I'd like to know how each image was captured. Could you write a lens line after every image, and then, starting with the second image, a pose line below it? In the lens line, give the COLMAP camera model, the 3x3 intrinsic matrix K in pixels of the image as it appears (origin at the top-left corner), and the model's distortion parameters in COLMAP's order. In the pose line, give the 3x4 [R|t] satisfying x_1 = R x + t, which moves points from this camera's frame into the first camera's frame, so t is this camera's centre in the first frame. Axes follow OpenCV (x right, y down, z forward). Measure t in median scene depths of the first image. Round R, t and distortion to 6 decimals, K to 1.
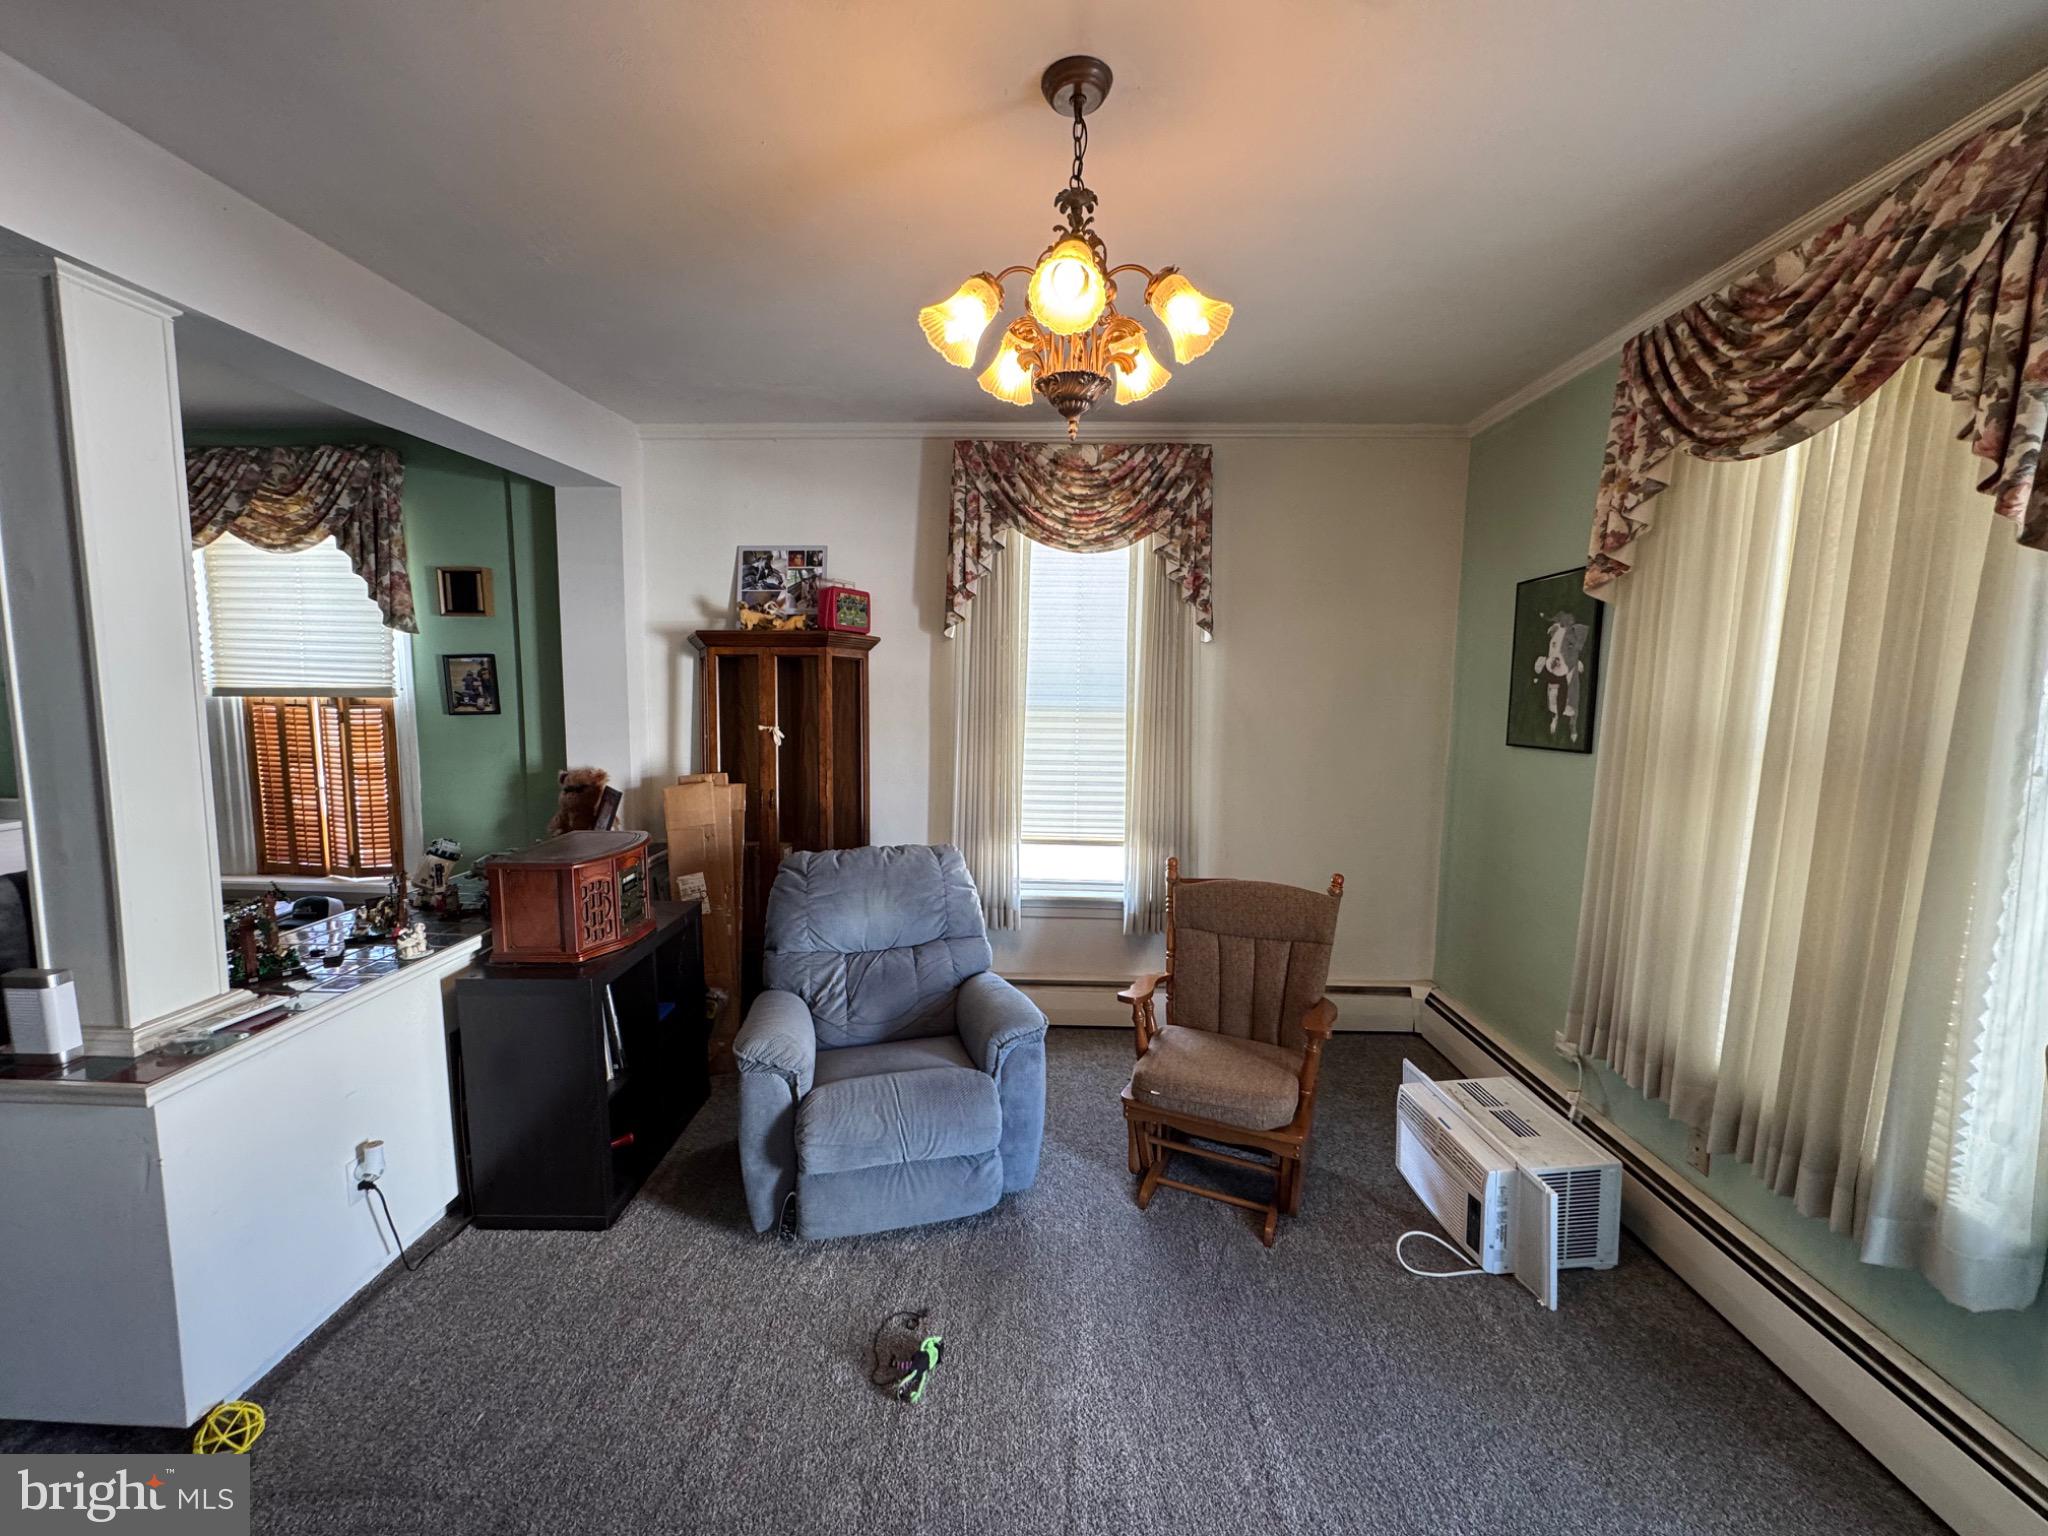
lens RADIAL K [[792.1, 0, 1016.9], [0, 792.1, 768.0], [0, 0, 1]] dist [-0.013345, -0.002928]
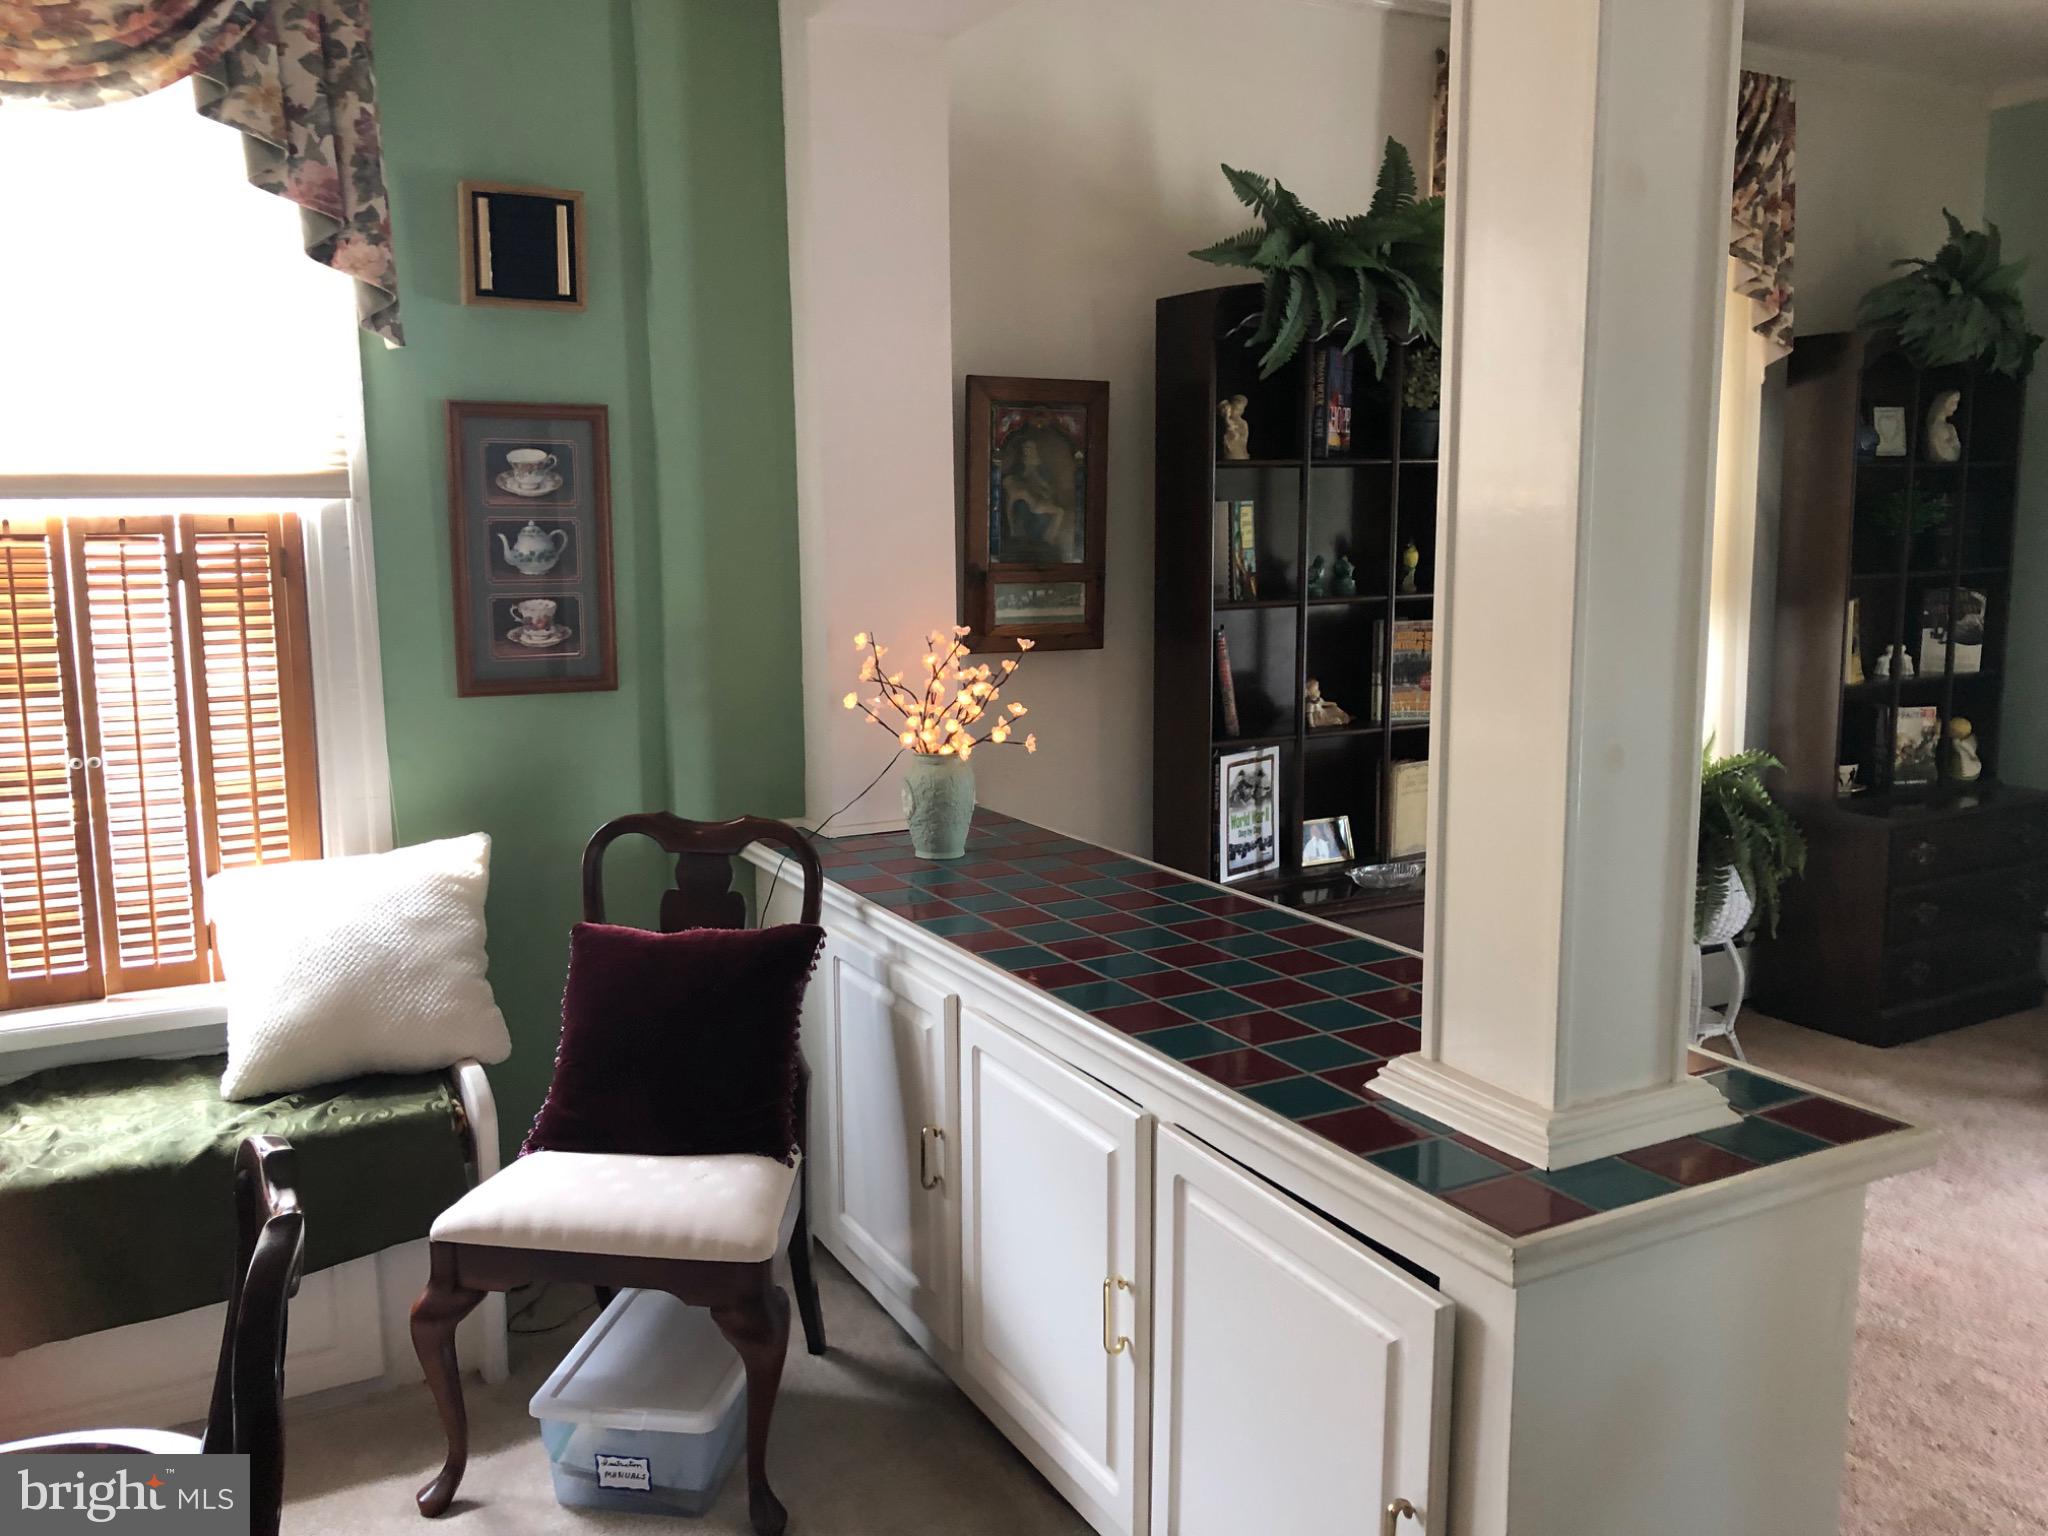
lens RADIAL K [[1646.0, 0, 1024.0], [0, 1646.0, 768.0], [0, 0, 1]] dist [0.036492, -0.035716]
pose [[0.872886, -0.093838, 0.478815, -0.978725], [0.073905, 0.995437, 0.060355, 0.015446], [-0.482294, -0.017296, 0.875839, 0.115831]]
